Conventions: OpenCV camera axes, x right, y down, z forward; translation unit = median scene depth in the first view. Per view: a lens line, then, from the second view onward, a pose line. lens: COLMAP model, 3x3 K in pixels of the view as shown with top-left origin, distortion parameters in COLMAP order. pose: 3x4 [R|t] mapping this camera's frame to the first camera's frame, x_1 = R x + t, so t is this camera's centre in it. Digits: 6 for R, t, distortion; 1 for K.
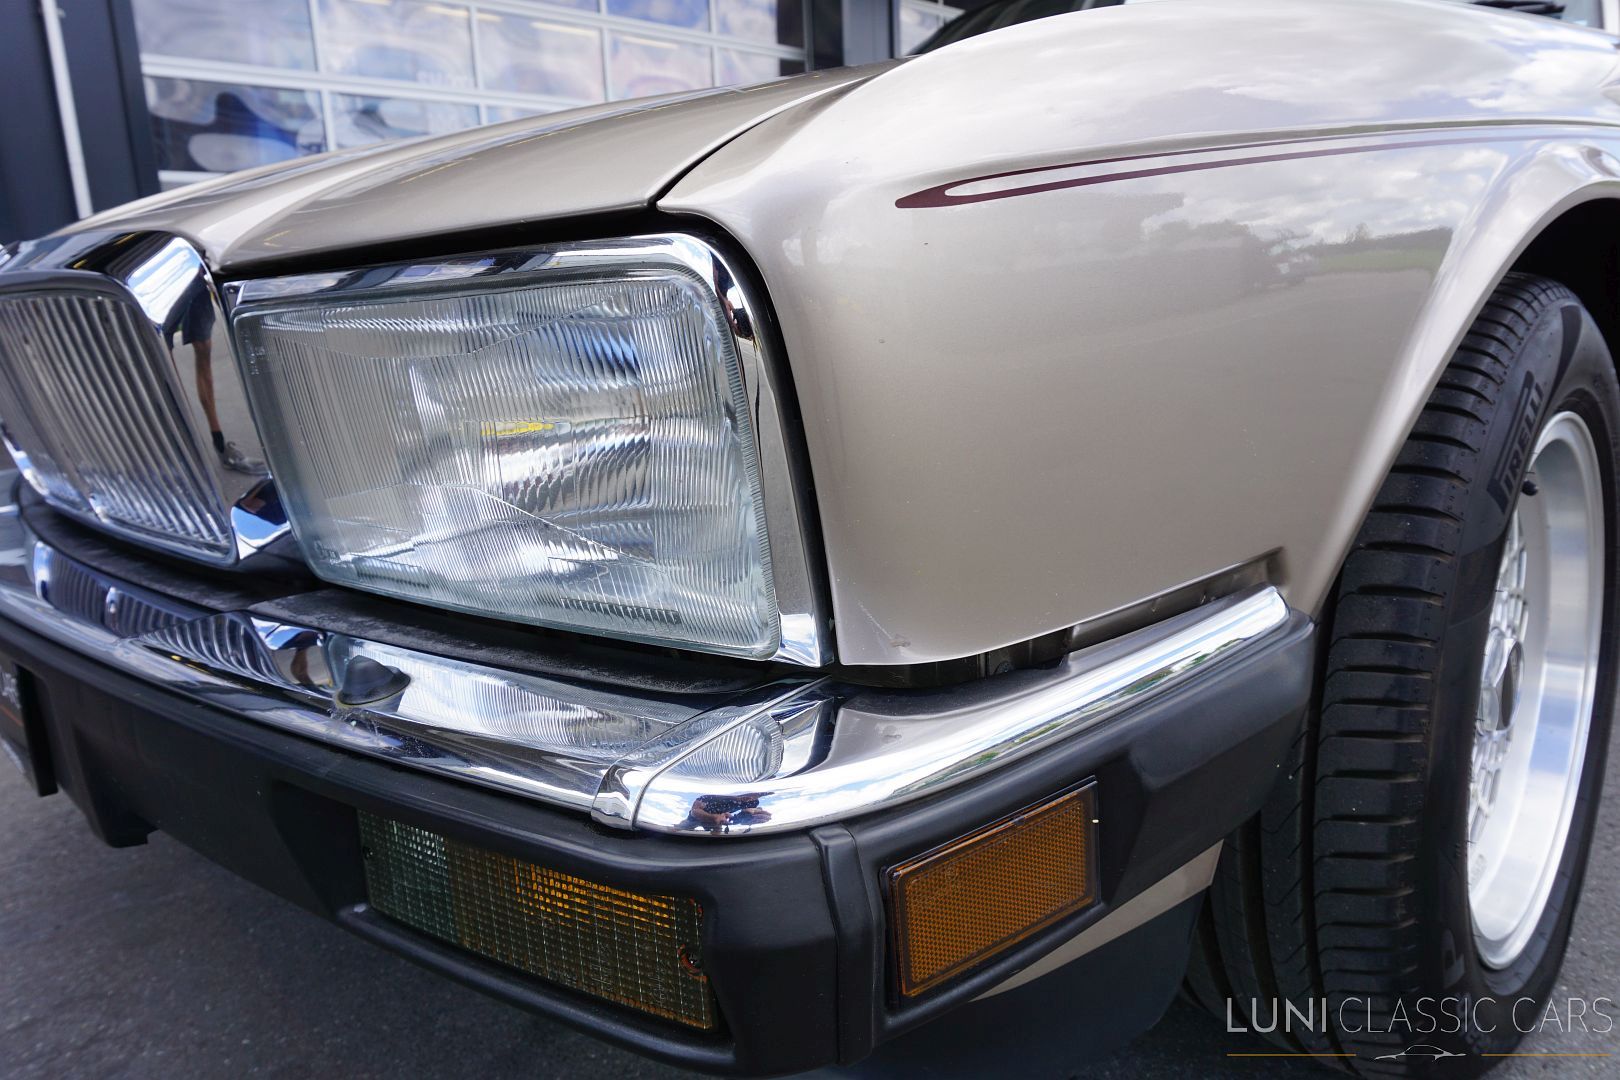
lens RADIAL K [[1080.5, 0, 812.2], [0, 1080.5, 534.2], [0, 0, 1]] dist [-0.053425, 0.034553]
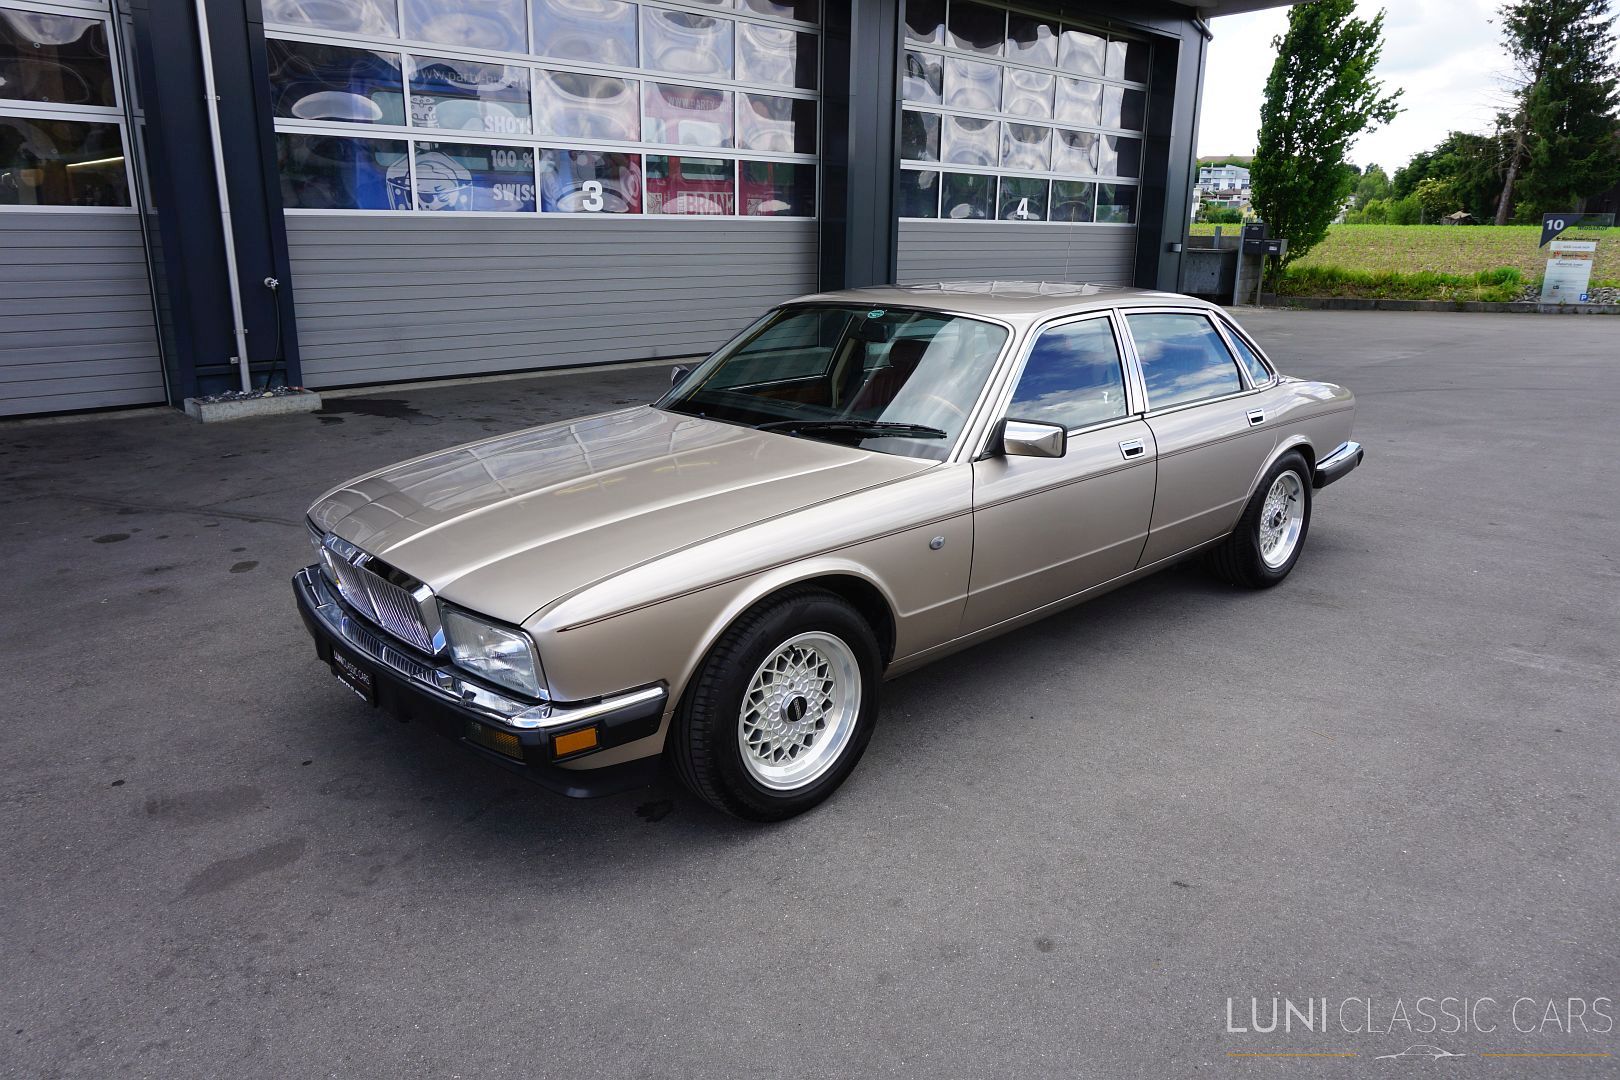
lens RADIAL K [[1080.5, 0, 812.2], [0, 1080.5, 534.2], [0, 0, 1]] dist [-0.053425, 0.034553]
pose [[0.996811, 0.072516, -0.033296, 1.361084], [-0.070404, 0.995667, 0.060746, -1.067584], [0.037557, -0.058208, 0.997598, -4.075813]]
